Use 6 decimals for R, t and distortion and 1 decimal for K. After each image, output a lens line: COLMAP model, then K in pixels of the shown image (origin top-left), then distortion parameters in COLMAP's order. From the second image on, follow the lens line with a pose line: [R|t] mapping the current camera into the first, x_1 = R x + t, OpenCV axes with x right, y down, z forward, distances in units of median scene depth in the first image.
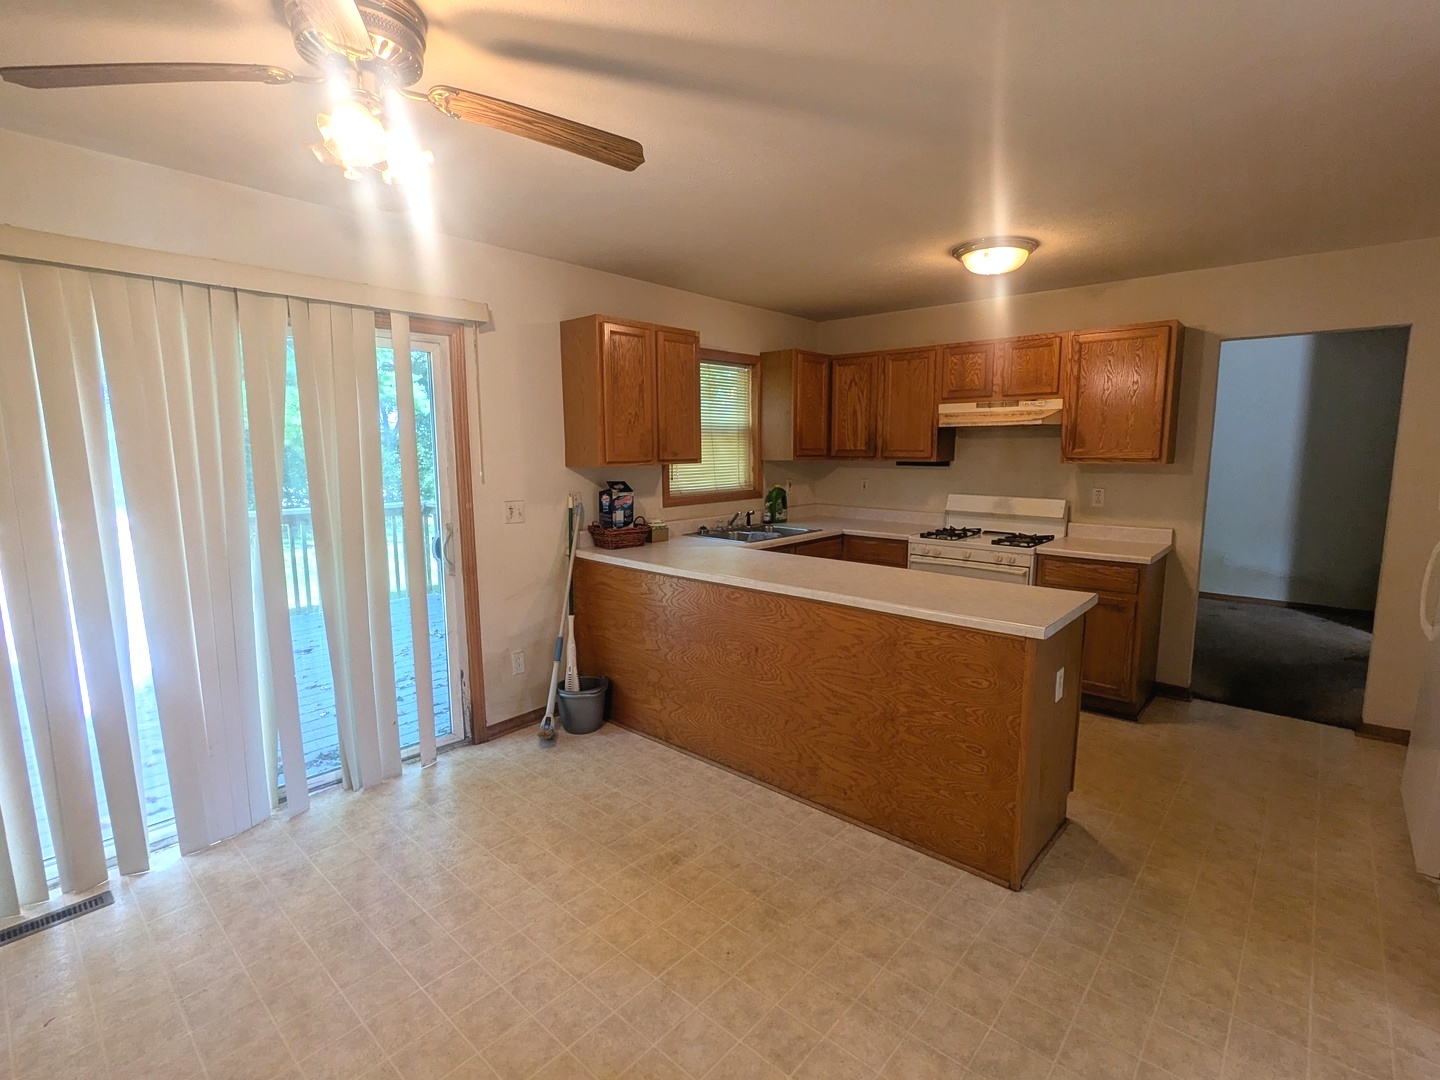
lens RADIAL K [[677.6, 0, 717.5], [0, 677.6, 537.8], [0, 0, 1]] dist [-0.003236, 0.000279]
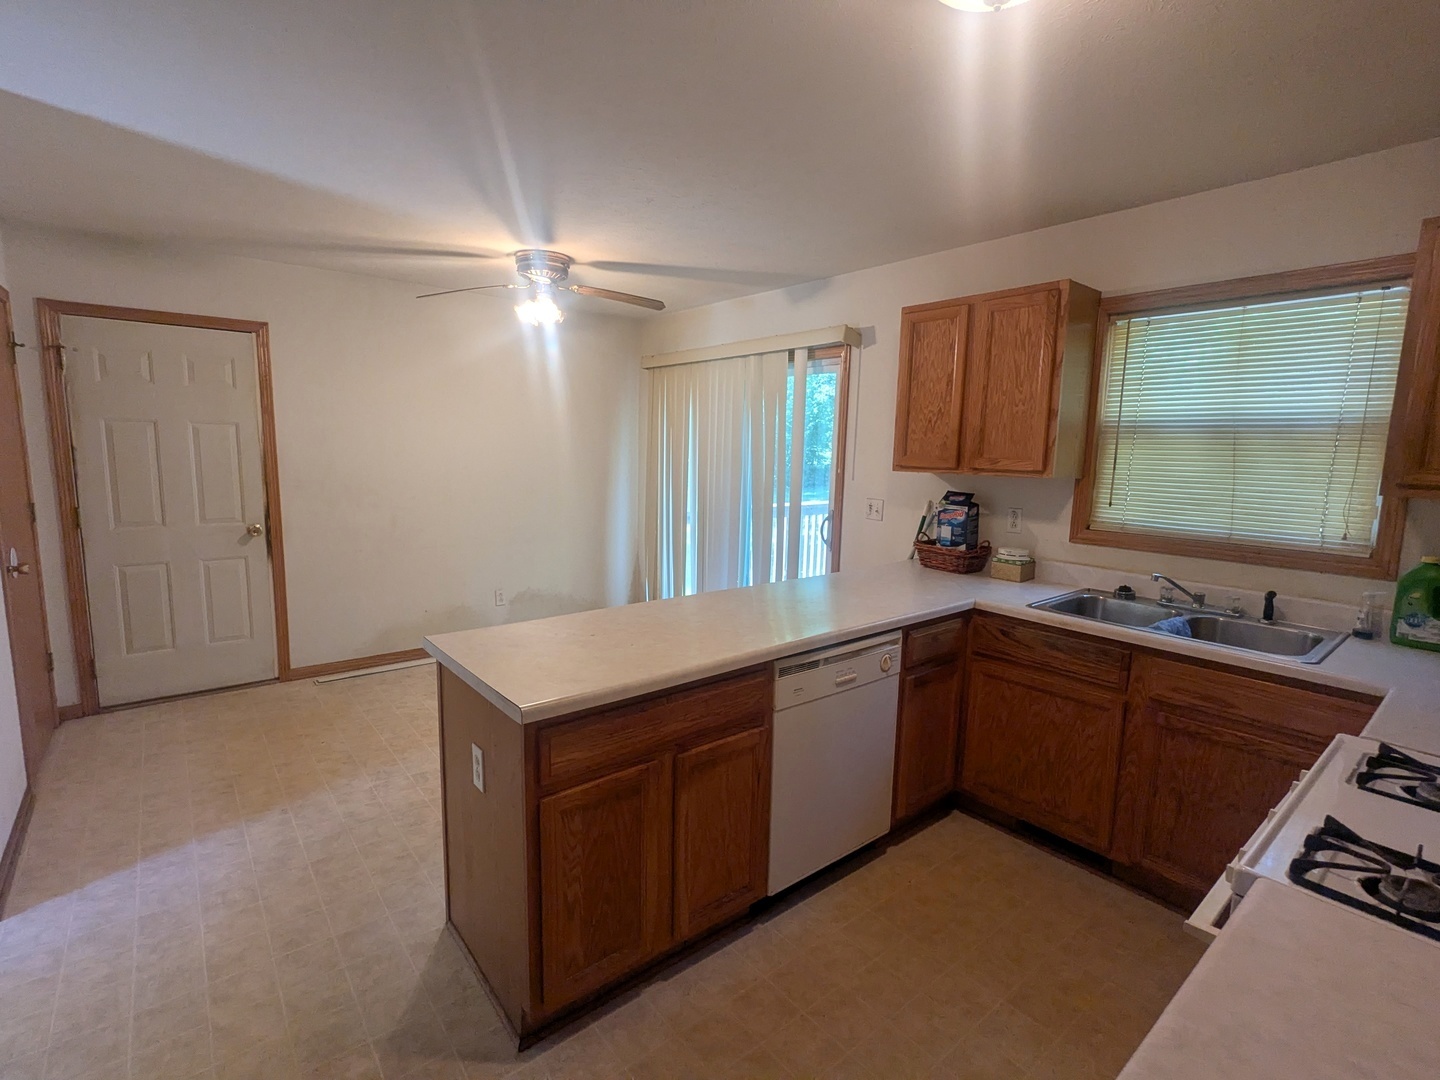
lens RADIAL K [[677.6, 0, 718.4], [0, 677.6, 540.5], [0, 0, 1]] dist [-0.003236, 0.000279]
pose [[-0.150657, 0.137334, -0.979000, 0.796383], [-0.155558, 0.974673, 0.160666, -0.124055], [0.976271, 0.176496, -0.125478, 0.904462]]
